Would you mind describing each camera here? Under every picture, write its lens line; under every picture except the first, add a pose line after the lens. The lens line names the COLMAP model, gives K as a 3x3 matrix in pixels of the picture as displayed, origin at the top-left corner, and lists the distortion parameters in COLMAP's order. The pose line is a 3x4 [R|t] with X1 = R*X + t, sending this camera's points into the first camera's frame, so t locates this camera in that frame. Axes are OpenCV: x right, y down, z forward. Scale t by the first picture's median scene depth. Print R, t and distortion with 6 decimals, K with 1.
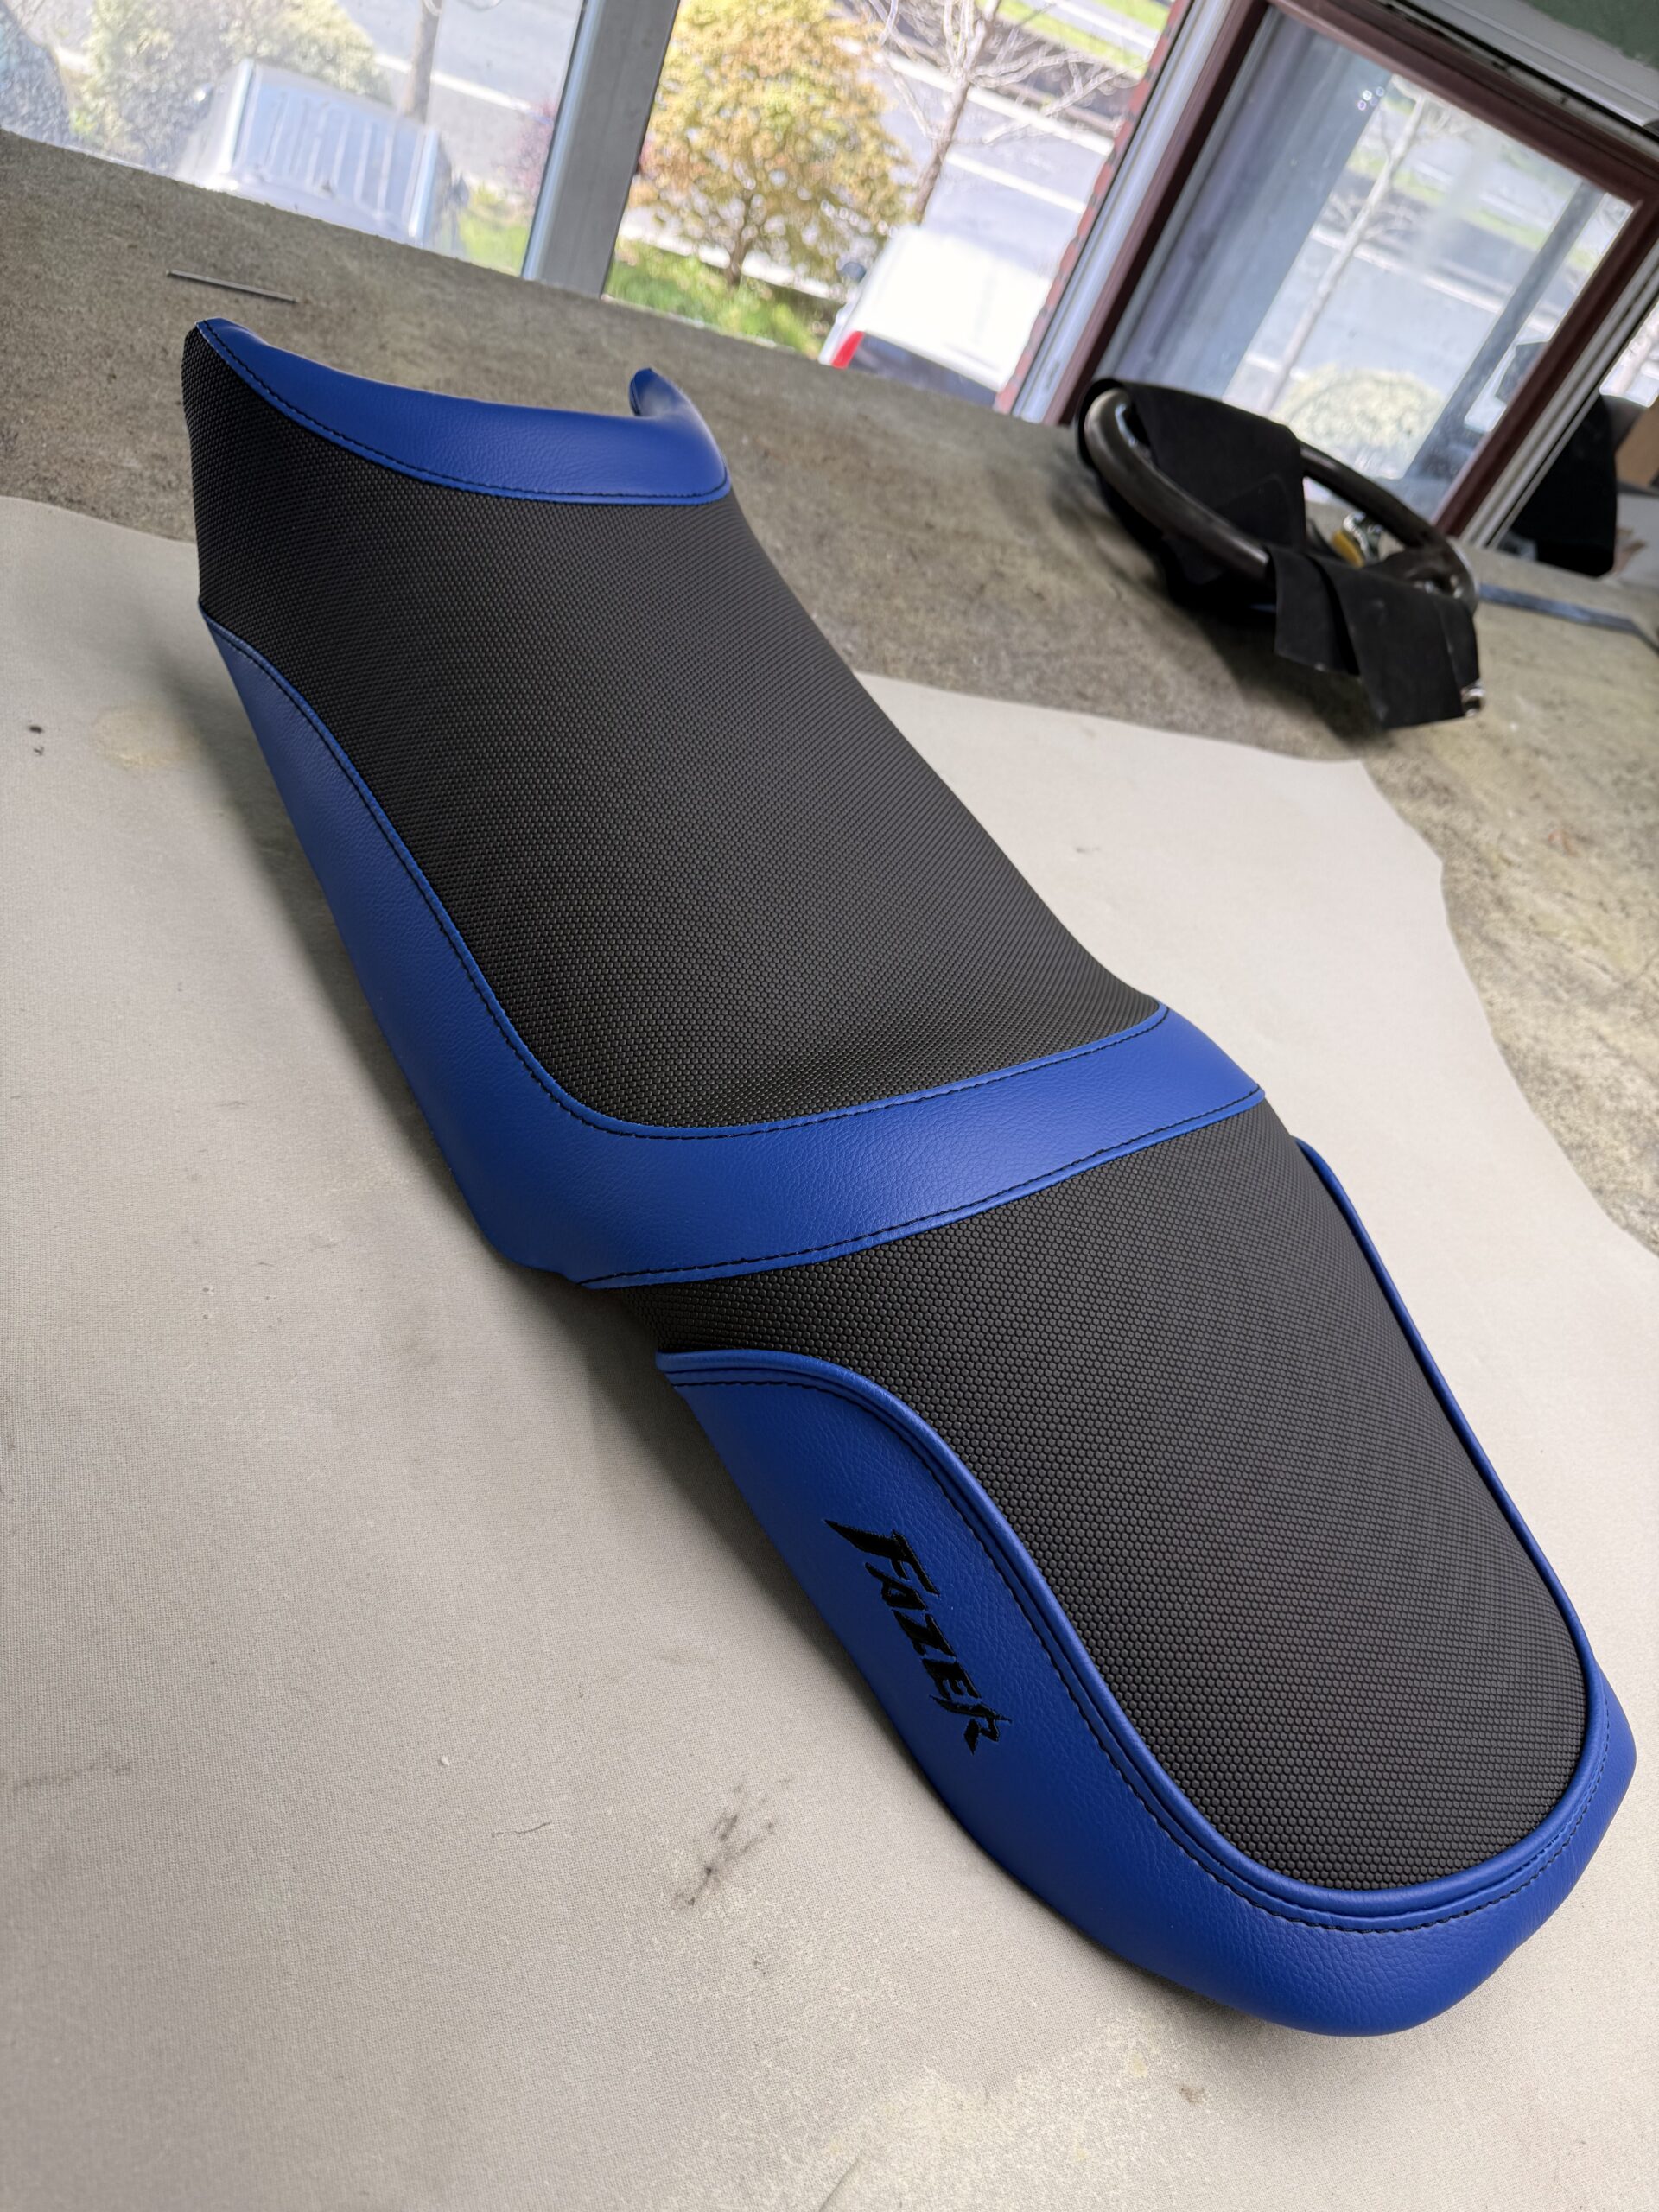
lens RADIAL K [[1602.6, 0, 814.5], [0, 1602.6, 1111.8], [0, 0, 1]] dist [0.023503, -0.038499]
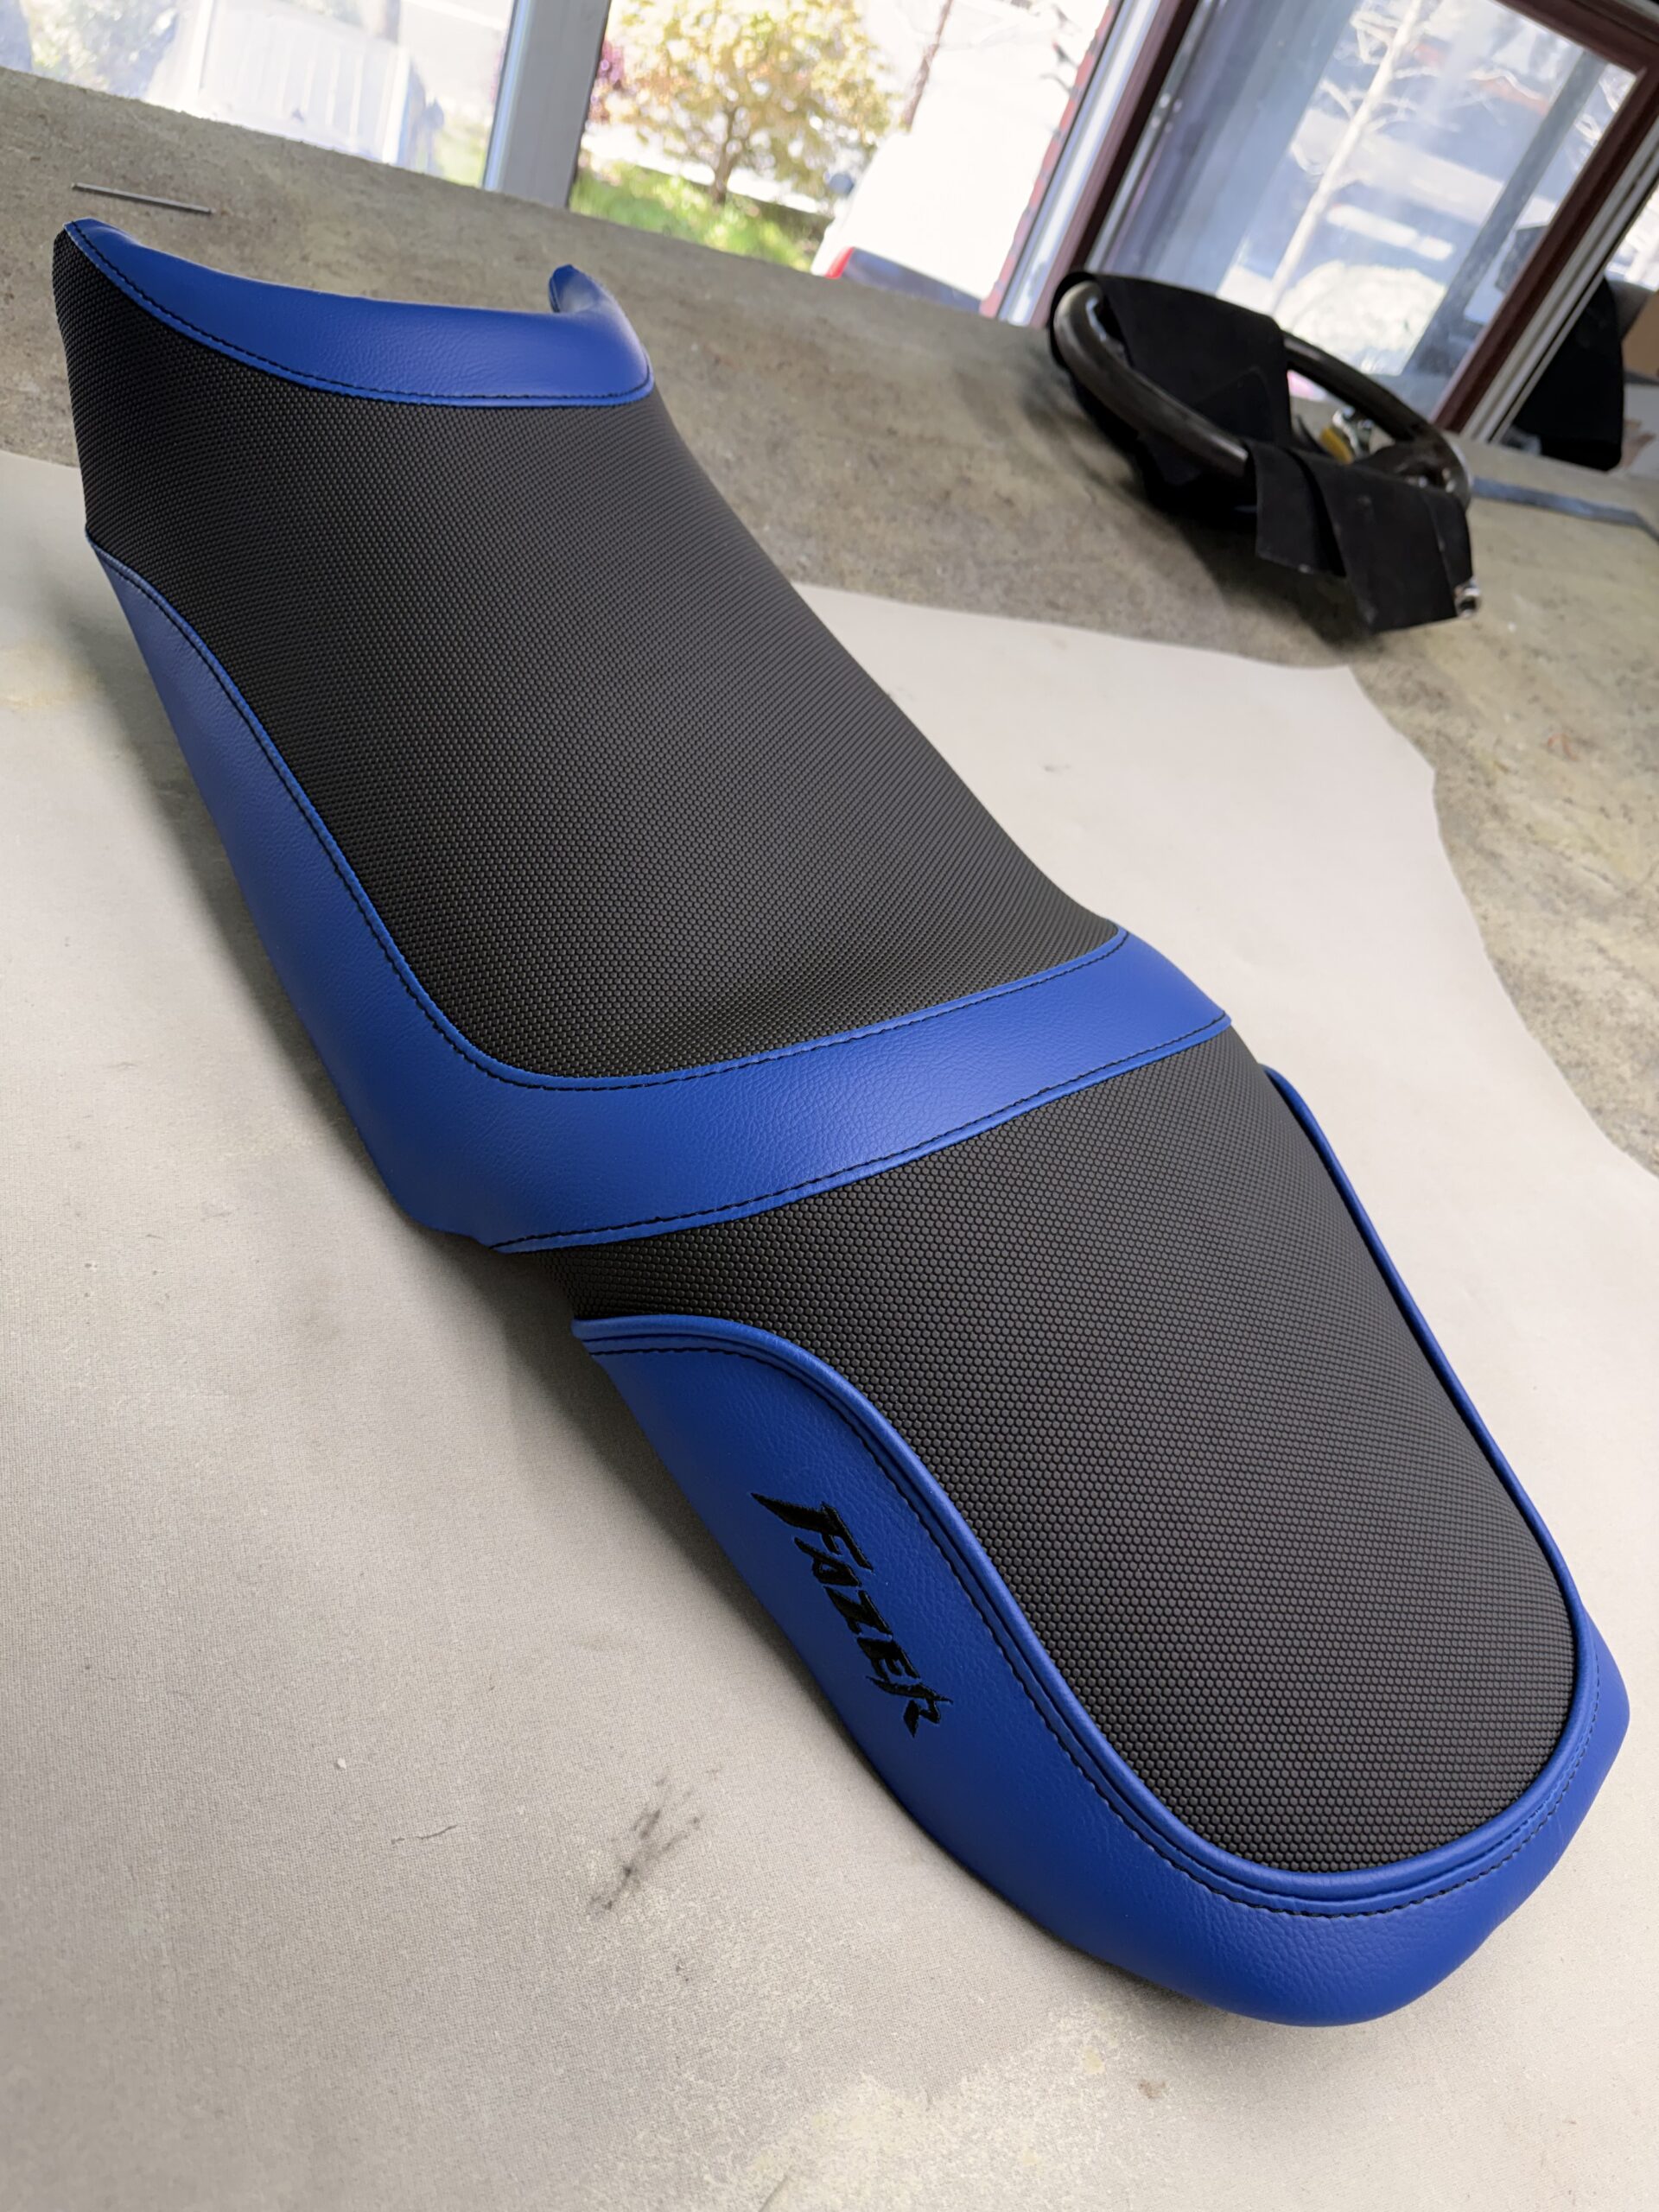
lens RADIAL K [[1602.6, 0, 814.5], [0, 1602.6, 1111.8], [0, 0, 1]] dist [0.023503, -0.038499]
pose [[0.999534, -0.028819, -0.010052, 0.027293], [0.029203, 0.998756, 0.040417, -0.002089], [0.008875, -0.040692, 0.999132, 0.034598]]
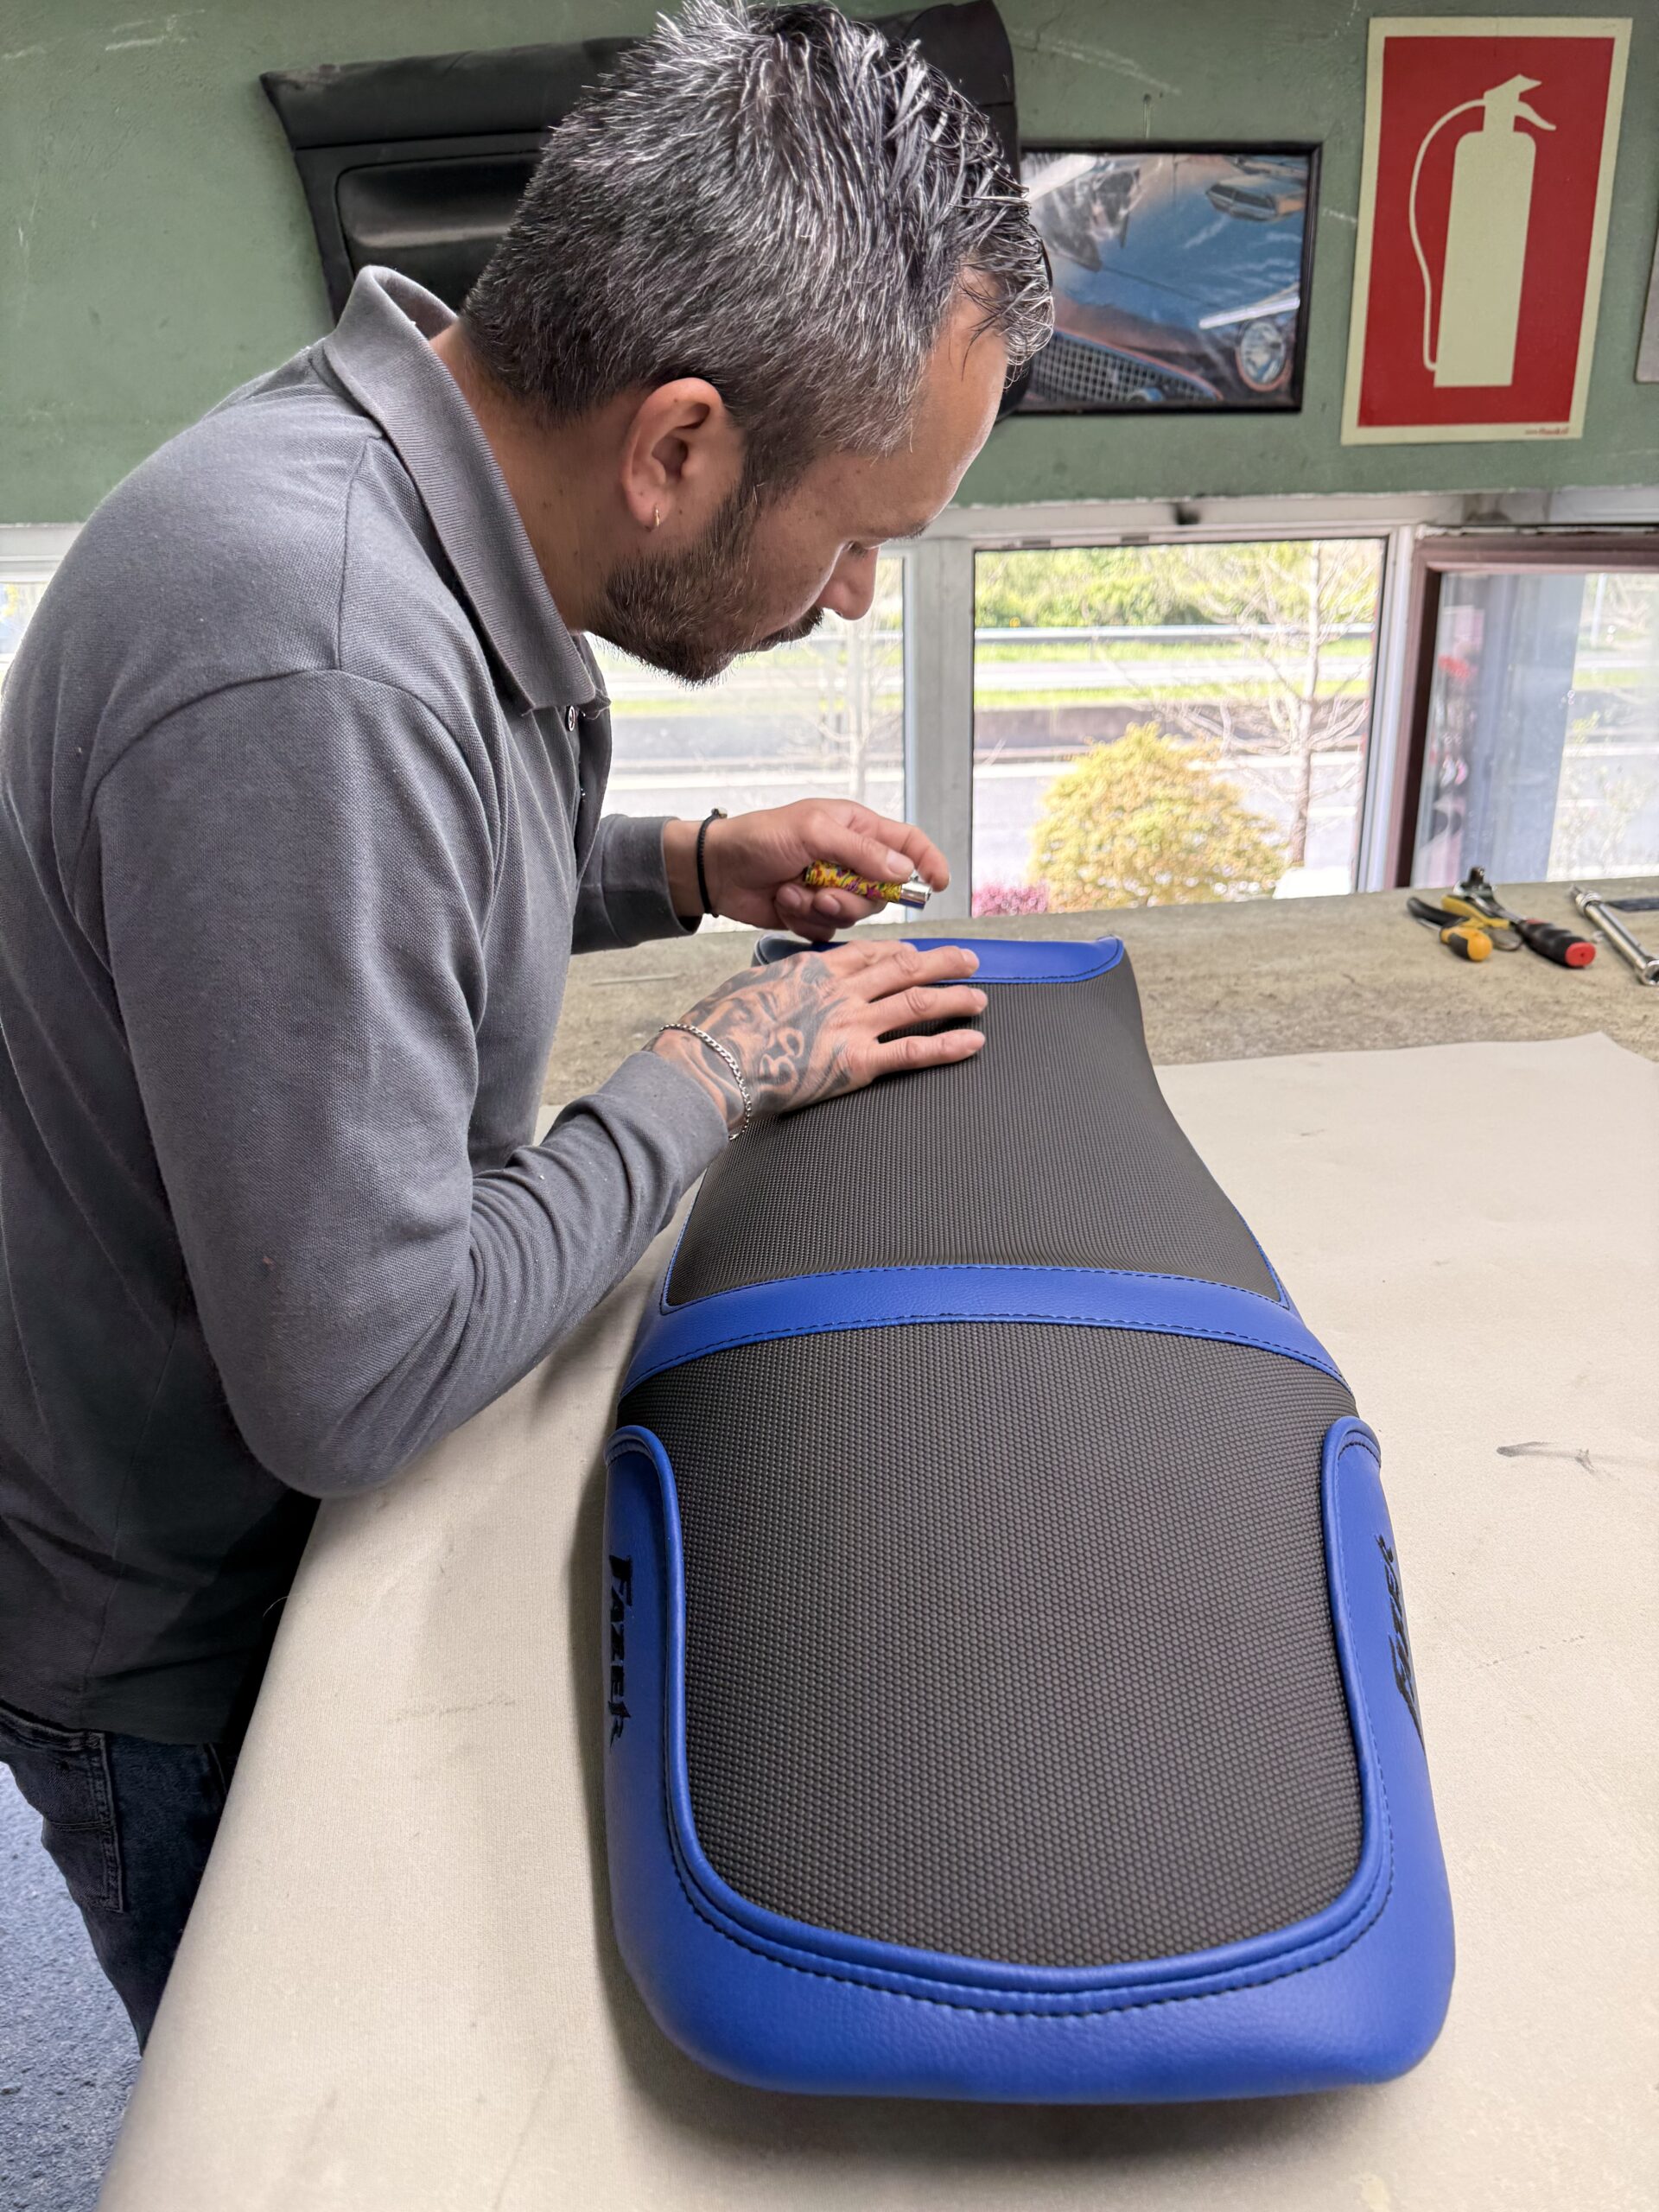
lens RADIAL K [[1589.9, 0, 827.7], [0, 1589.9, 1106.6], [0, 0, 1]] dist [0.028835, -0.039422]
pose [[0.912881, -0.310728, -0.264758, 0.147853], [0.175025, 0.883837, -0.433818, 0.245630], [0.368802, 0.349685, 0.861223, -0.140488]]
